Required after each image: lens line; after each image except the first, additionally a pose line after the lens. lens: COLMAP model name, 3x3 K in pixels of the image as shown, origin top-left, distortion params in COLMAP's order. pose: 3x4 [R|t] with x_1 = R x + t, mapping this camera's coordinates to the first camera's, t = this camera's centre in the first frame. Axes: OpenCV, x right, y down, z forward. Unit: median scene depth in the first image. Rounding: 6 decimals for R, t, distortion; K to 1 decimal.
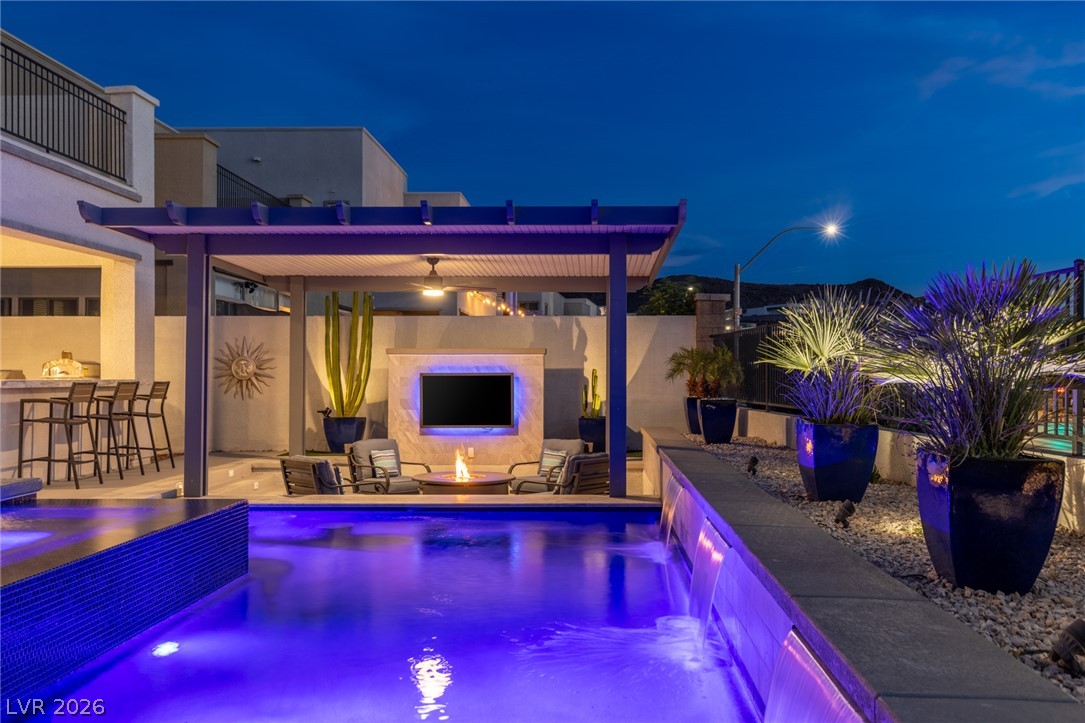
lens RADIAL K [[971.7, 0, 576.4], [0, 971.7, 361.6], [0, 0, 1]] dist [0.014317, -0.001720]
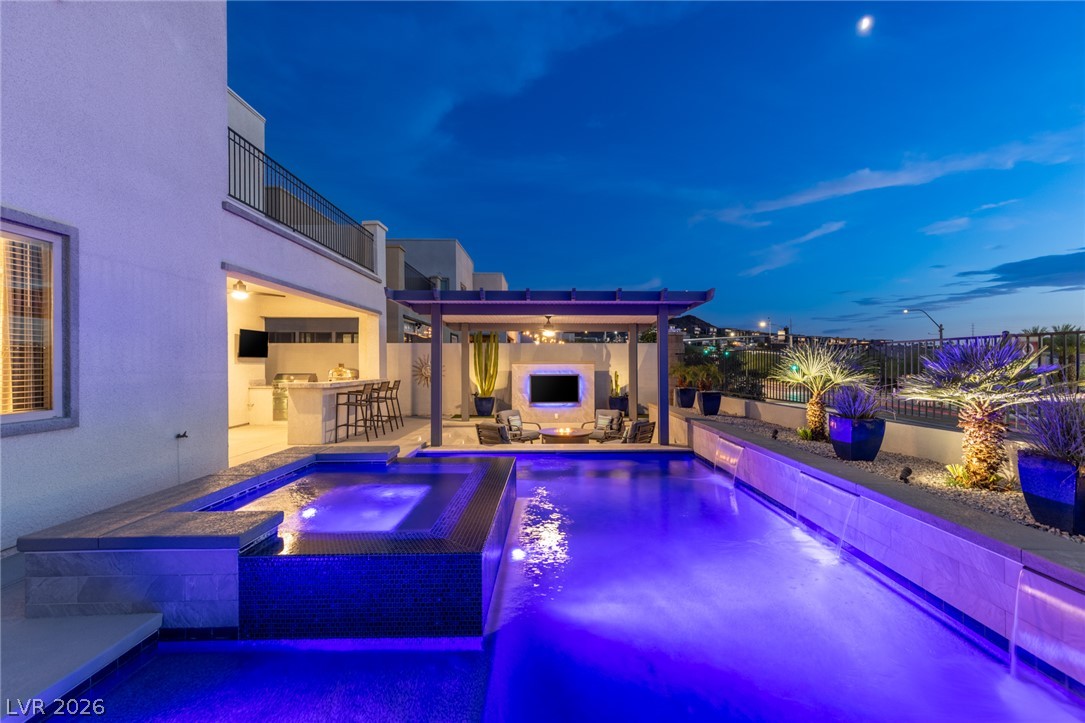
lens RADIAL K [[492.0, 0, 554.5], [0, 492.0, 361.6], [0, 0, 1]] dist [0.009838, 0.001068]
pose [[0.999194, -0.001046, 0.040134, -0.150517], [0.000636, 0.999947, 0.010229, -0.022811], [-0.040143, -0.010195, 0.999142, 0.044778]]
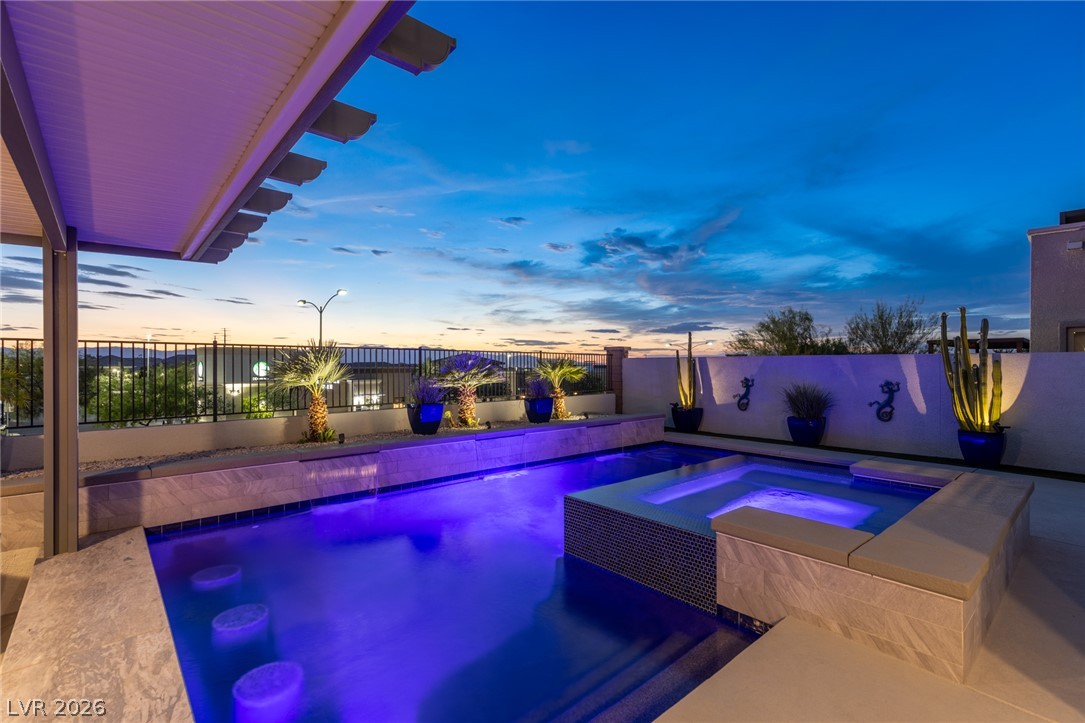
lens RADIAL K [[492.0, 0, 544.2], [0, 492.0, 399.7], [0, 0, 1]] dist [0.009838, 0.001068]
pose [[-0.670003, -0.054416, 0.740361, -0.389599], [-0.008655, 0.997815, 0.065506, -0.014984], [-0.742308, 0.037482, -0.669010, 0.710116]]
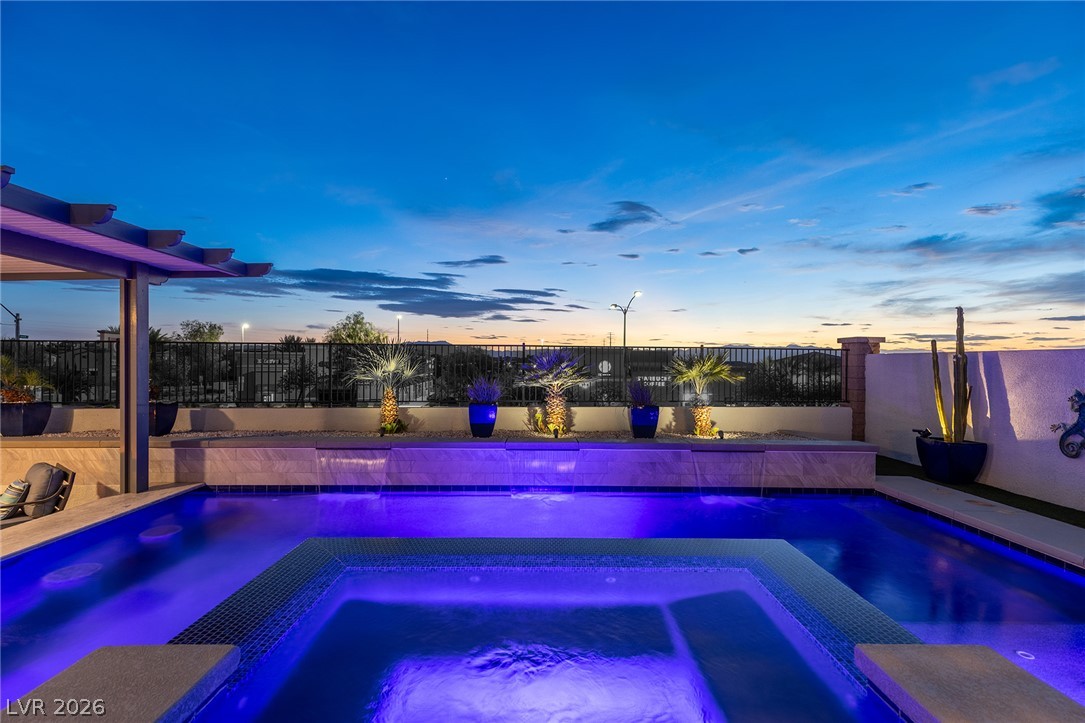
lens RADIAL K [[492.0, 0, 550.7], [0, 492.0, 368.6], [0, 0, 1]] dist [0.009838, 0.001068]
pose [[-0.032660, -0.014024, 0.999368, -0.406536], [-0.018883, 0.999732, 0.013412, -0.017775], [-0.999288, -0.018433, -0.032916, 0.385849]]
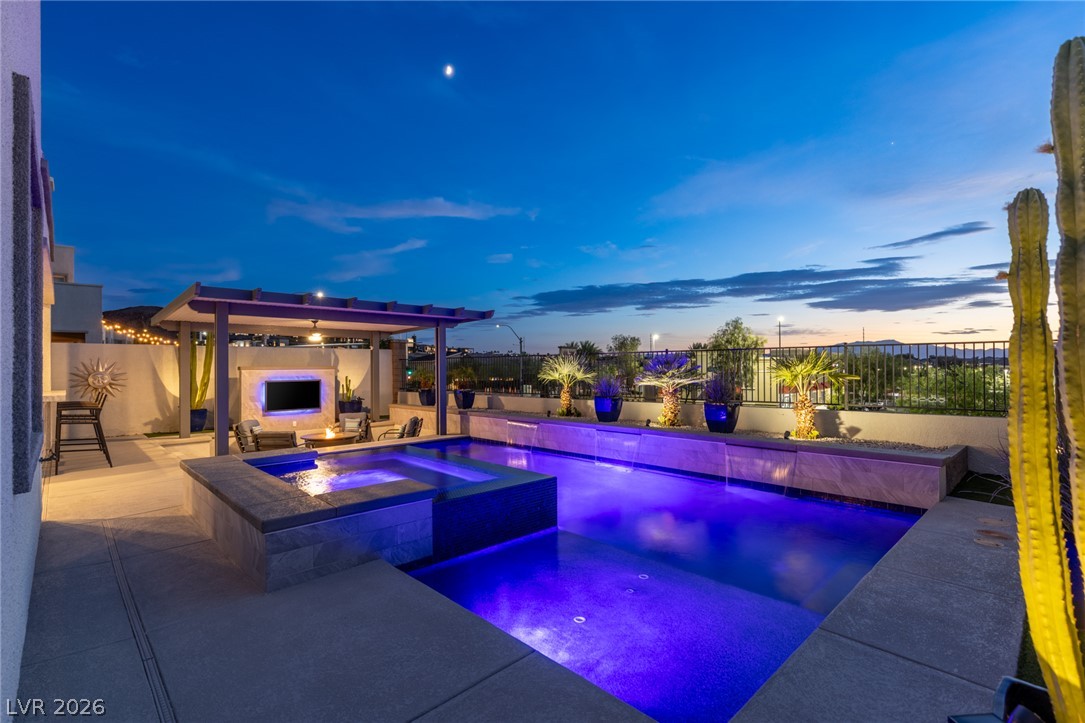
lens RADIAL K [[510.2, 0, 546.0], [0, 510.2, 361.3], [0, 0, 1]] dist [0.002814, 0.000648]
pose [[0.704426, 0.002281, 0.709774, -0.454954], [-0.000390, 0.999996, -0.002827, -0.020740], [-0.709778, 0.001715, 0.704424, -0.000883]]
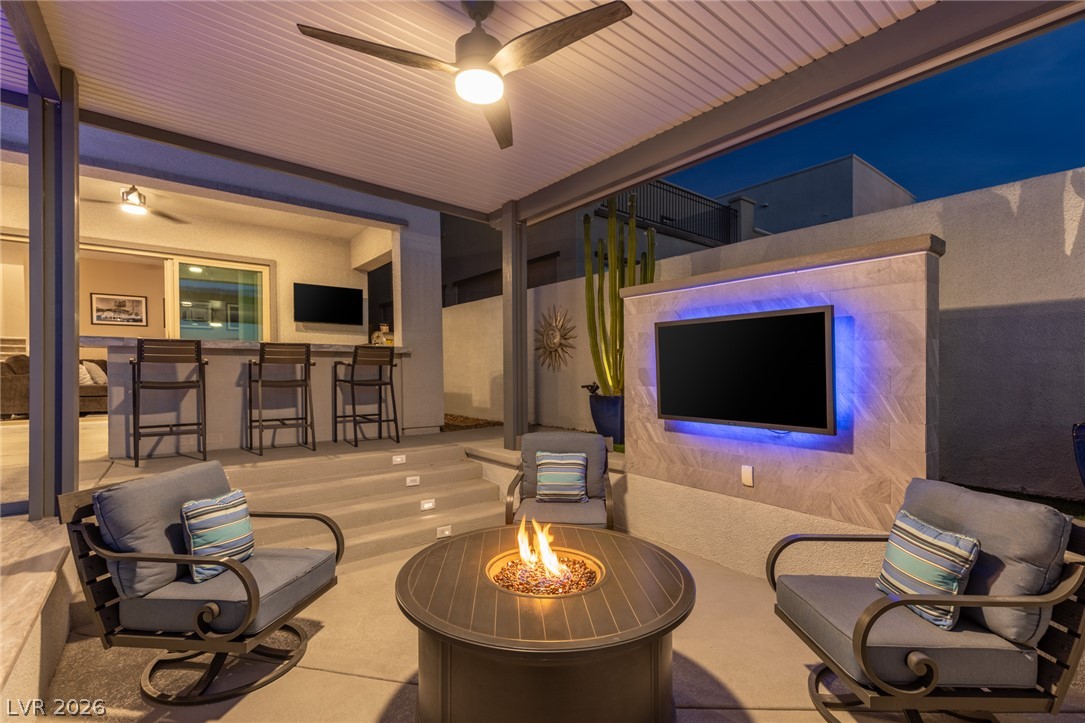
lens RADIAL K [[492.0, 0, 542.4], [0, 492.0, 368.9], [0, 0, 1]] dist [0.009838, 0.001068]
pose [[0.630986, -0.000327, -0.775794, 0.022189], [0.005368, 0.999978, 0.003945, 0.037339], [0.775775, -0.006653, 0.630974, 0.761765]]
